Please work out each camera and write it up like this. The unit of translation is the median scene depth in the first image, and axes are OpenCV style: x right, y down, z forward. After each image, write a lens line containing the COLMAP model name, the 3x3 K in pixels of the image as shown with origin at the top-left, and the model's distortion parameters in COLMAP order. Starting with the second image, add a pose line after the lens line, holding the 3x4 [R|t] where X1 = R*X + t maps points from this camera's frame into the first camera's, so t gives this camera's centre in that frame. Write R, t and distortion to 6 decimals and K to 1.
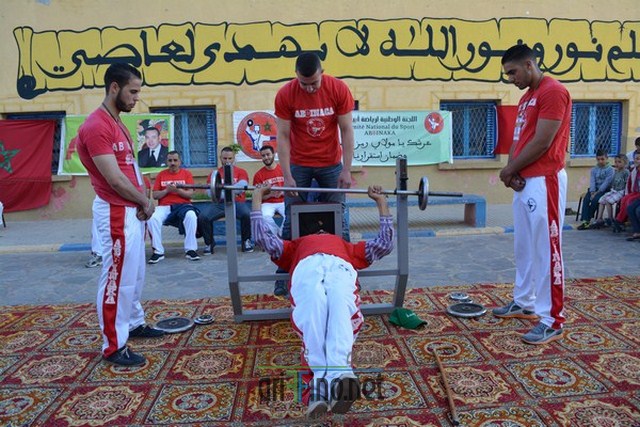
lens RADIAL K [[504.3, 0, 321.6], [0, 504.3, 214.1], [0, 0, 1]] dist [-0.084963, 0.014744]
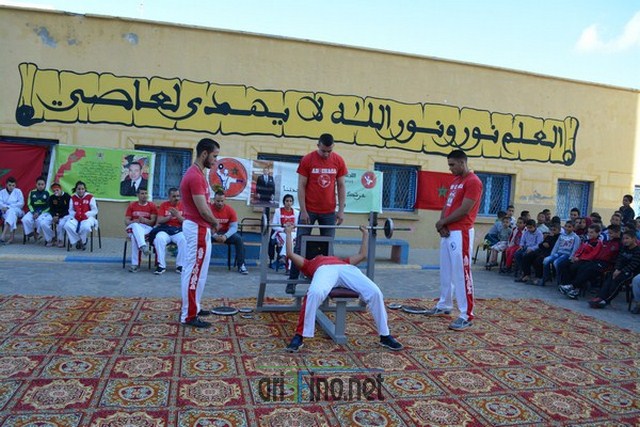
lens RADIAL K [[504.3, 0, 321.6], [0, 504.3, 214.1], [0, 0, 1]] dist [-0.084963, 0.014744]
pose [[0.980788, 0.078549, 0.178561, -0.114040], [-0.064221, 0.994338, -0.084660, 0.017584], [-0.184200, 0.071566, 0.980280, -0.213555]]
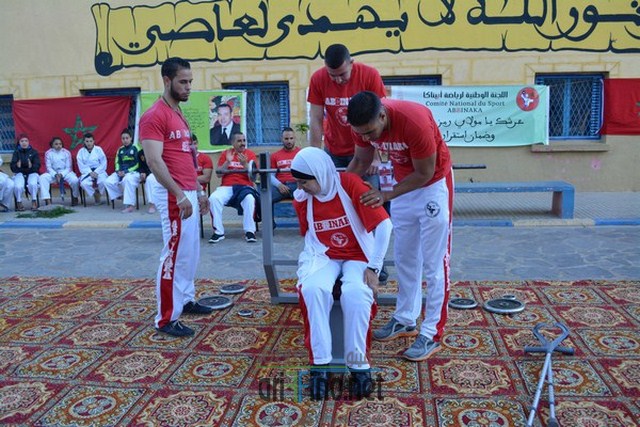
lens RADIAL K [[564.3, 0, 320.0], [0, 564.3, 213.5], [0, 0, 1]] dist [-0.072891, 0.009730]
pose [[0.981572, 0.033078, -0.188206, 0.058041], [-0.026245, 0.998907, 0.038679, -0.007836], [0.189280, -0.033027, 0.981368, -0.050541]]
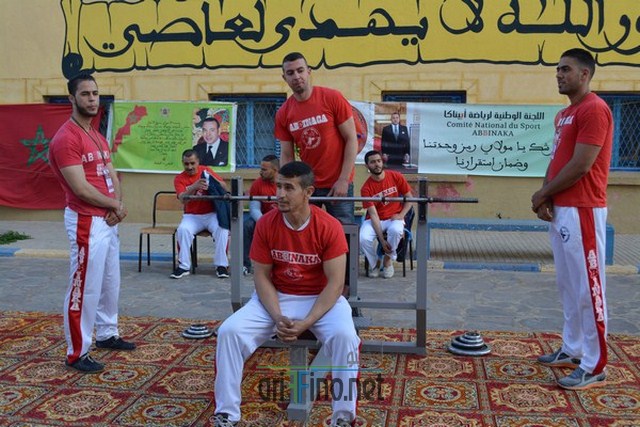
lens RADIAL K [[702.5, 0, 318.2], [0, 702.5, 211.4], [0, 0, 1]] dist [-0.053191, 0.013073]
pose [[0.974750, 0.052879, -0.216948, 0.097838], [-0.058167, 0.998144, -0.018057, -0.007836], [0.215590, 0.030220, 0.976016, -0.100134]]
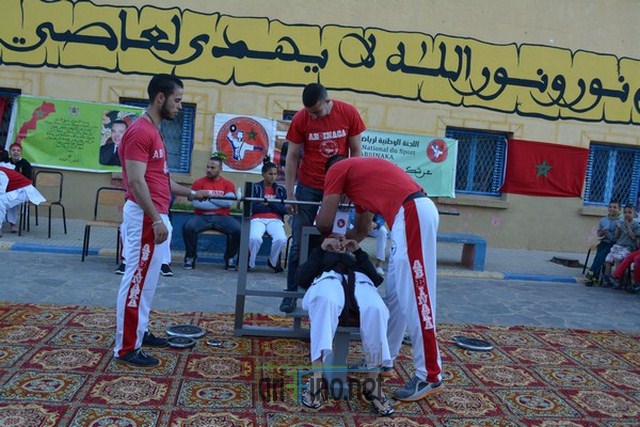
lens RADIAL K [[638.8, 0, 320.0], [0, 638.8, 213.5], [0, 0, 1]] dist [-0.063152, 0.011524]
pose [[0.992697, 0.104311, 0.060593, -0.043735], [-0.101452, 0.993658, -0.048494, 0.006636], [-0.065267, 0.041992, 0.996984, -0.125364]]
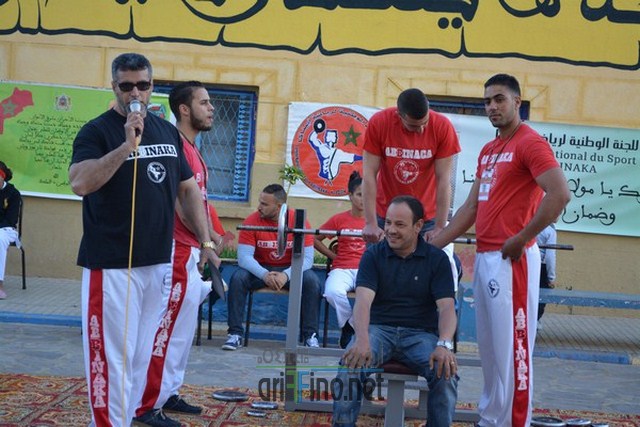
lens RADIAL K [[1456.2, 0, 320.0], [0, 1456.2, 213.5], [0, 0, 1]] dist [0.046534, -0.053905]
pose [[0.988506, 0.095844, -0.116919, 0.047723], [-0.106241, 0.990598, -0.086193, 0.043147], [0.107559, 0.097624, 0.989394, -0.521648]]
